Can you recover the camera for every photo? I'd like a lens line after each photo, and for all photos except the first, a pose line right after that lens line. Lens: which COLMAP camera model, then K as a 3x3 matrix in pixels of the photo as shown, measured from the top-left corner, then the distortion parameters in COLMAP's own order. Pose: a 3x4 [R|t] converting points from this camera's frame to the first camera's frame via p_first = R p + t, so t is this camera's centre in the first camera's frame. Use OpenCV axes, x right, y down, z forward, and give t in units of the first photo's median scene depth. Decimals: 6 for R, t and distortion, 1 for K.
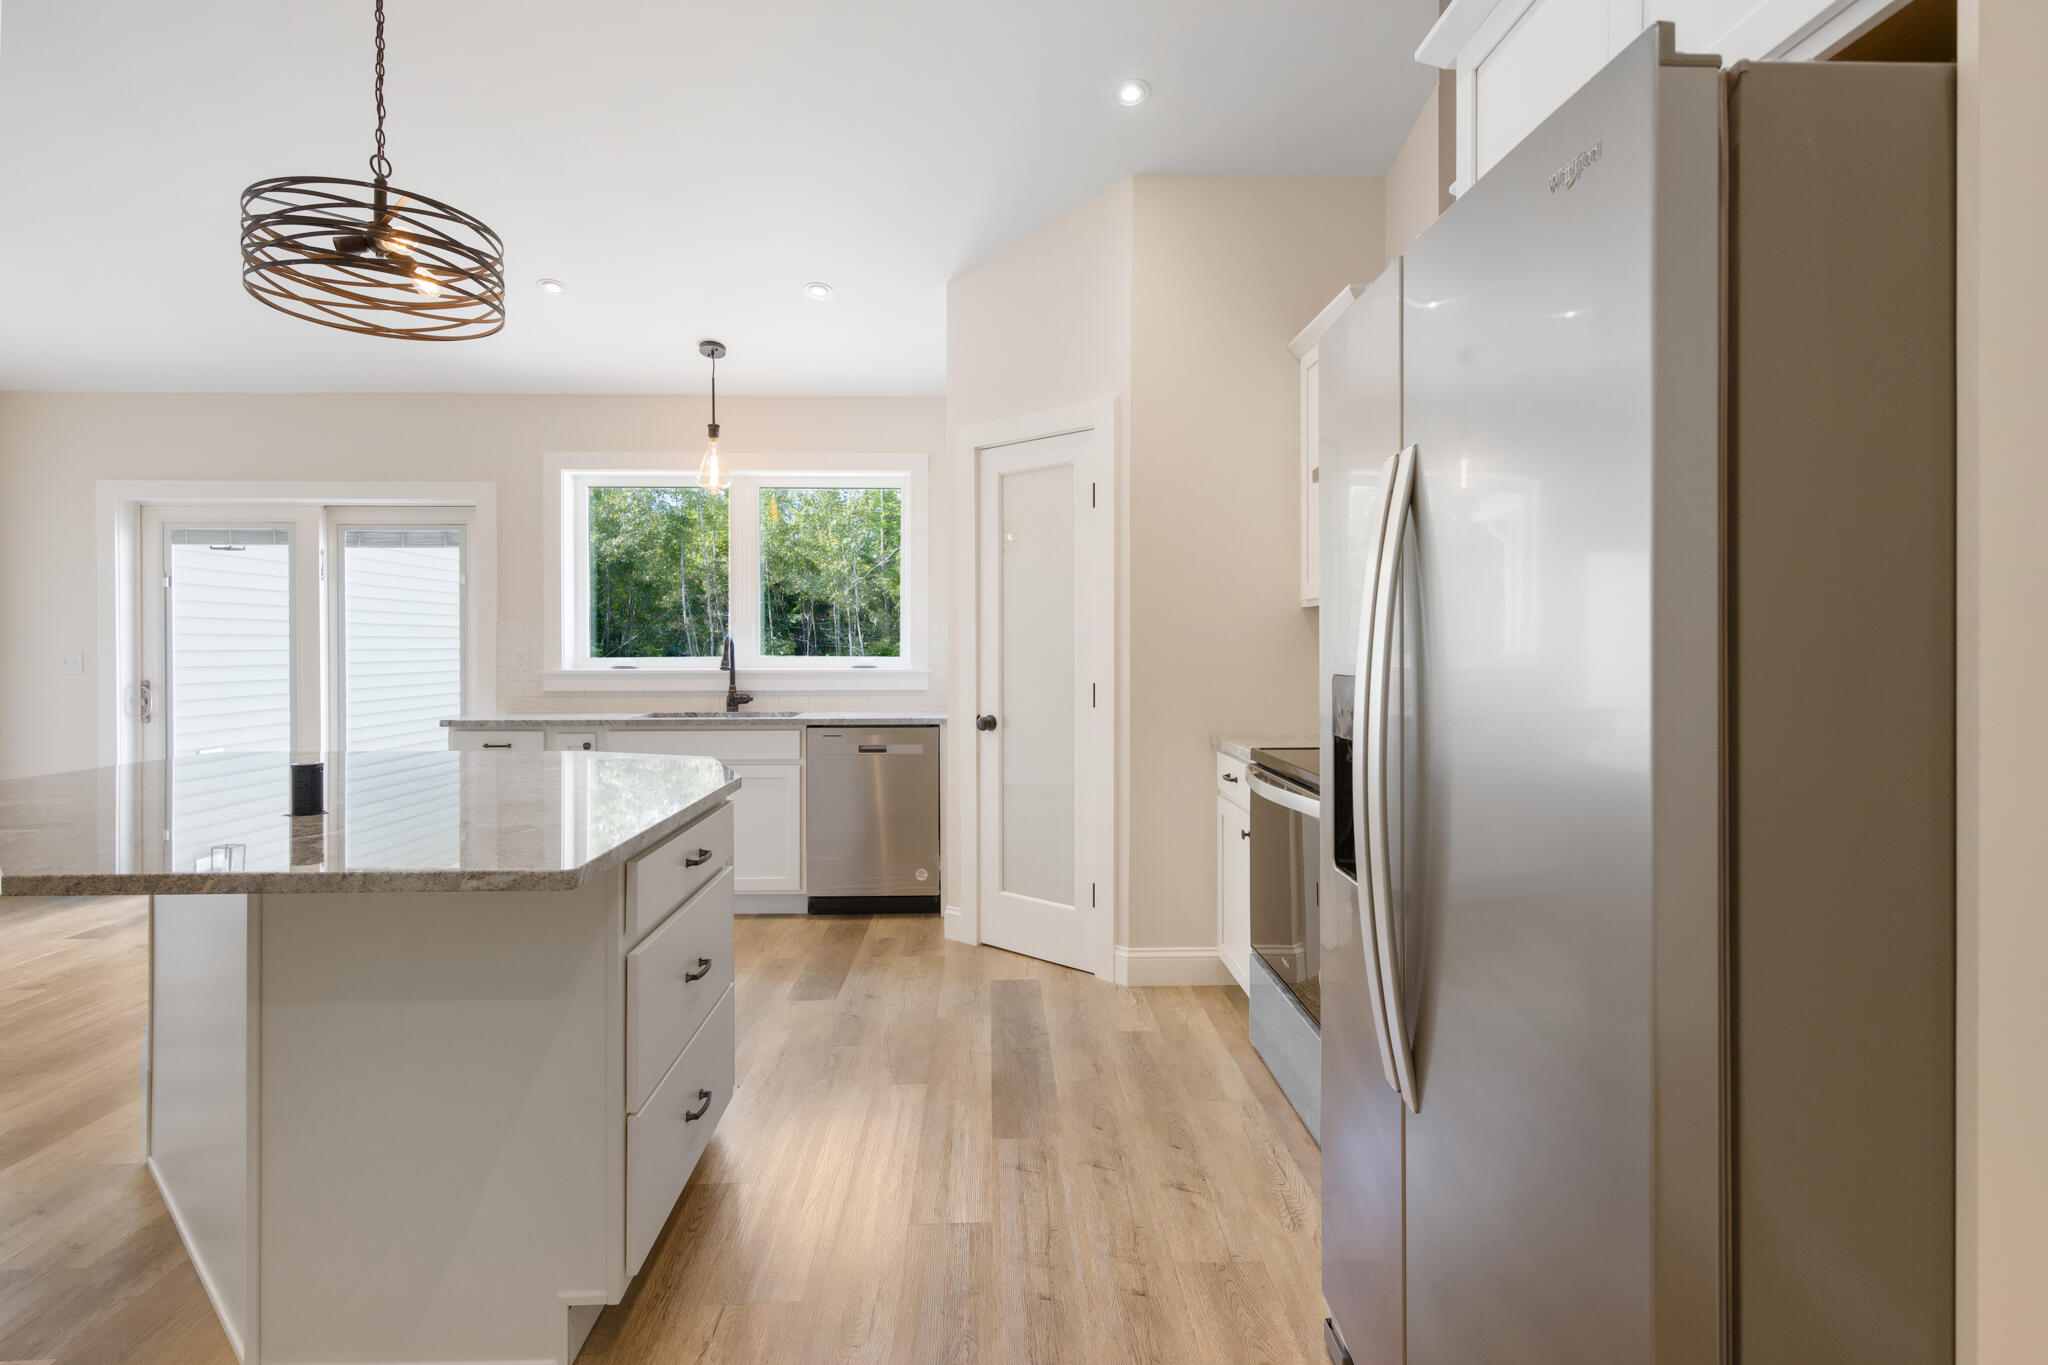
lens RADIAL K [[1019.4, 0, 1022.1], [0, 1019.4, 639.7], [0, 0, 1]] dist [-0.001729, 0.000159]
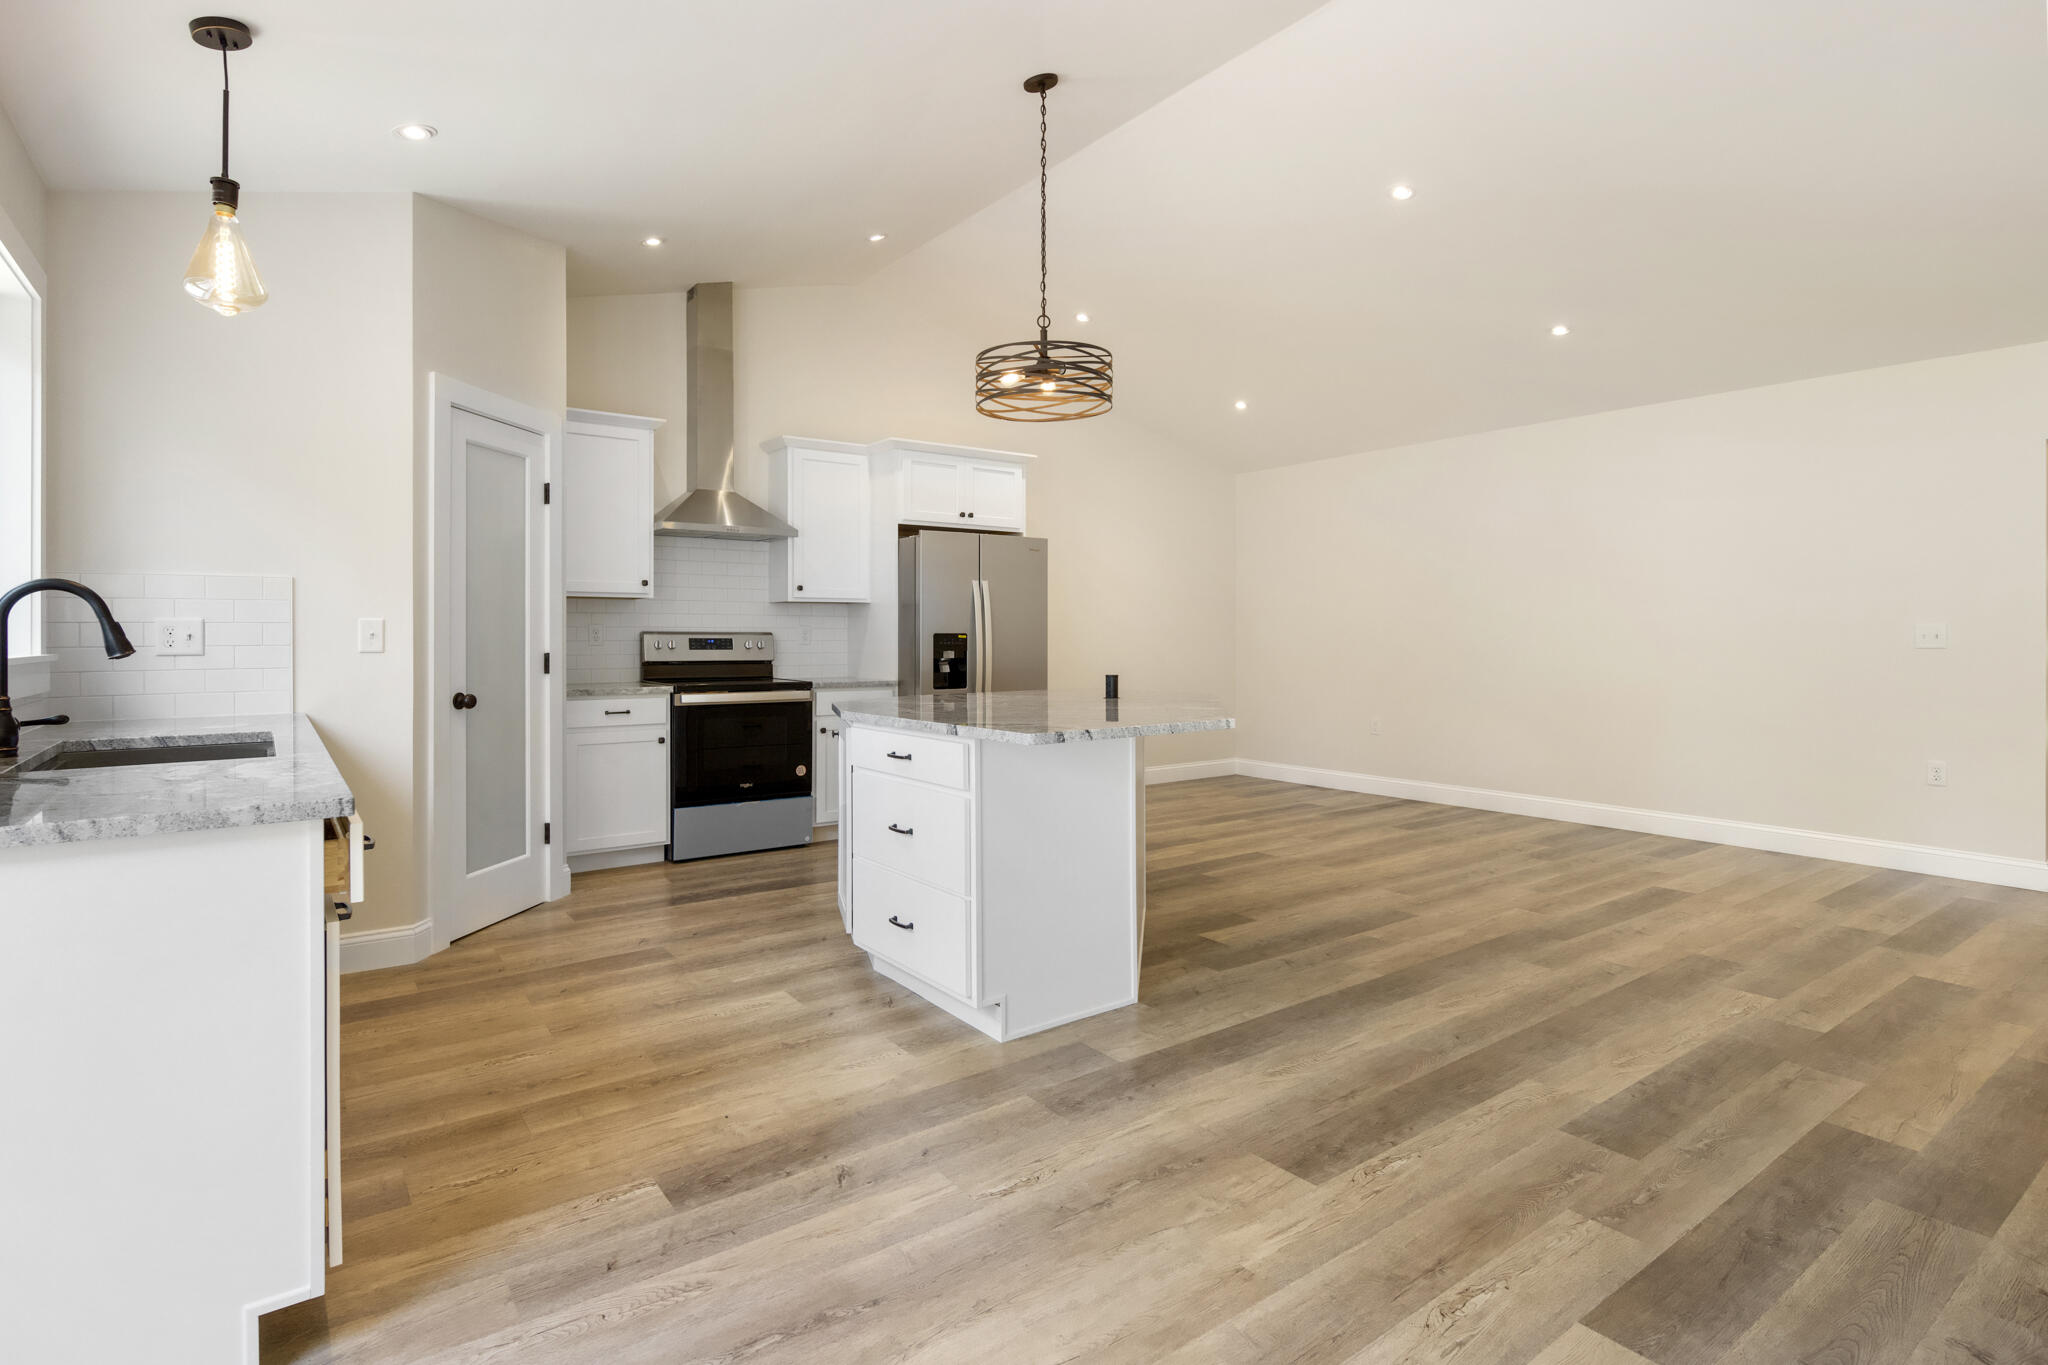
lens RADIAL K [[1019.4, 0, 1022.1], [0, 1019.4, 639.7], [0, 0, 1]] dist [-0.001729, 0.000159]
pose [[-0.562897, -0.002358, 0.826523, -1.205231], [-0.004508, 0.999990, -0.000217, 0.025145], [-0.826515, -0.003849, -0.562902, 1.207905]]
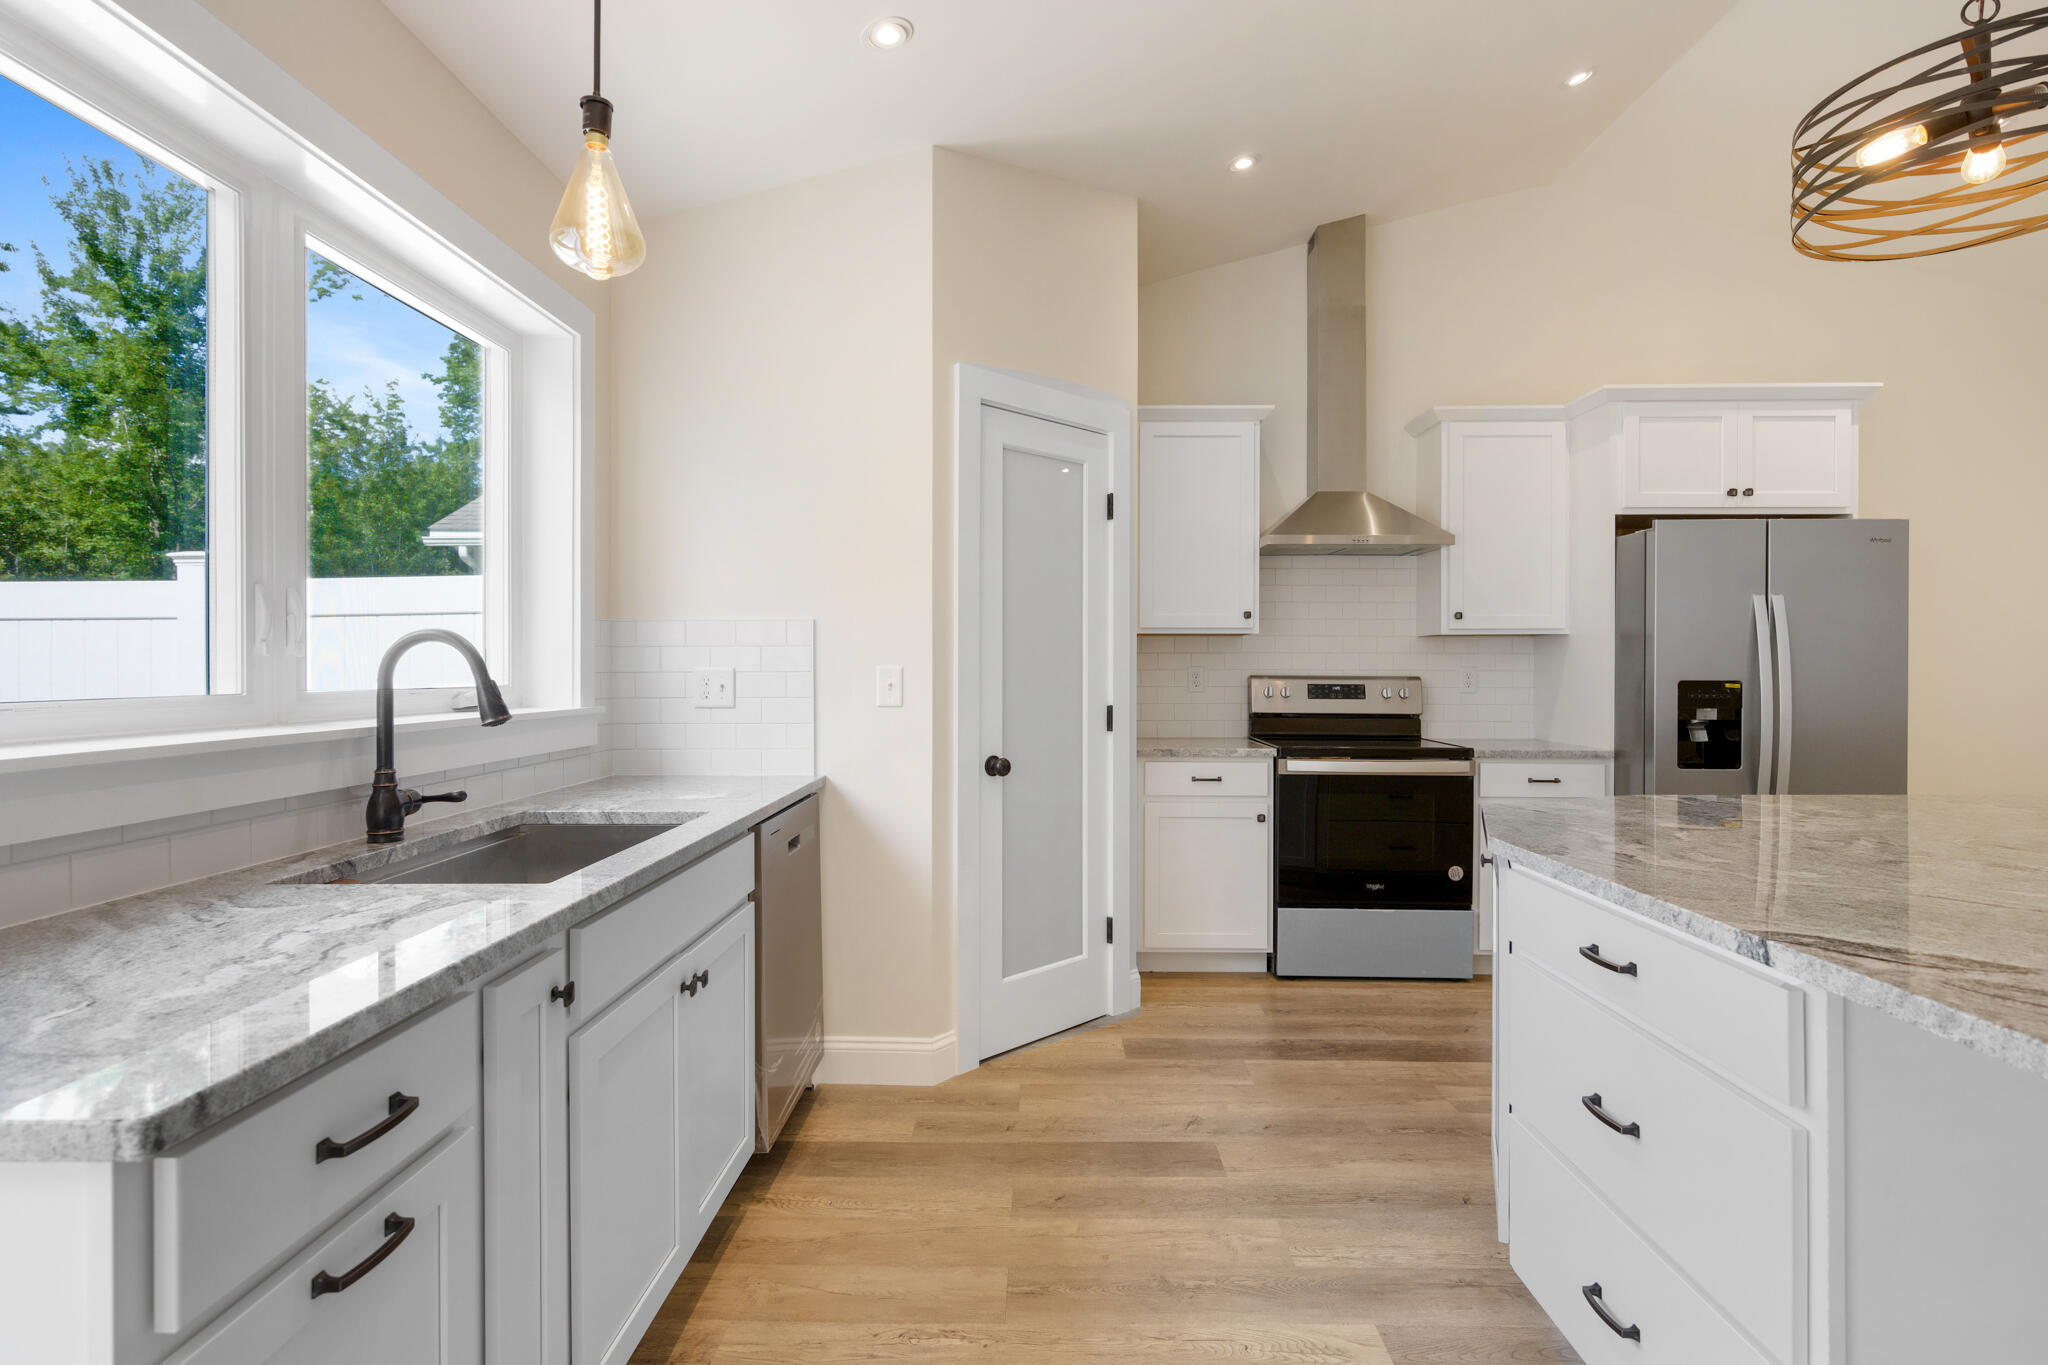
lens RADIAL K [[1008.3, 0, 1027.3], [0, 1008.3, 671.2], [0, 0, 1]] dist [0.000417, -0.000076]
pose [[0.054552, -0.002652, 0.998507, -0.862079], [-0.007585, 0.999967, 0.003070, 0.008720], [-0.998482, -0.007741, 0.054530, 1.025361]]
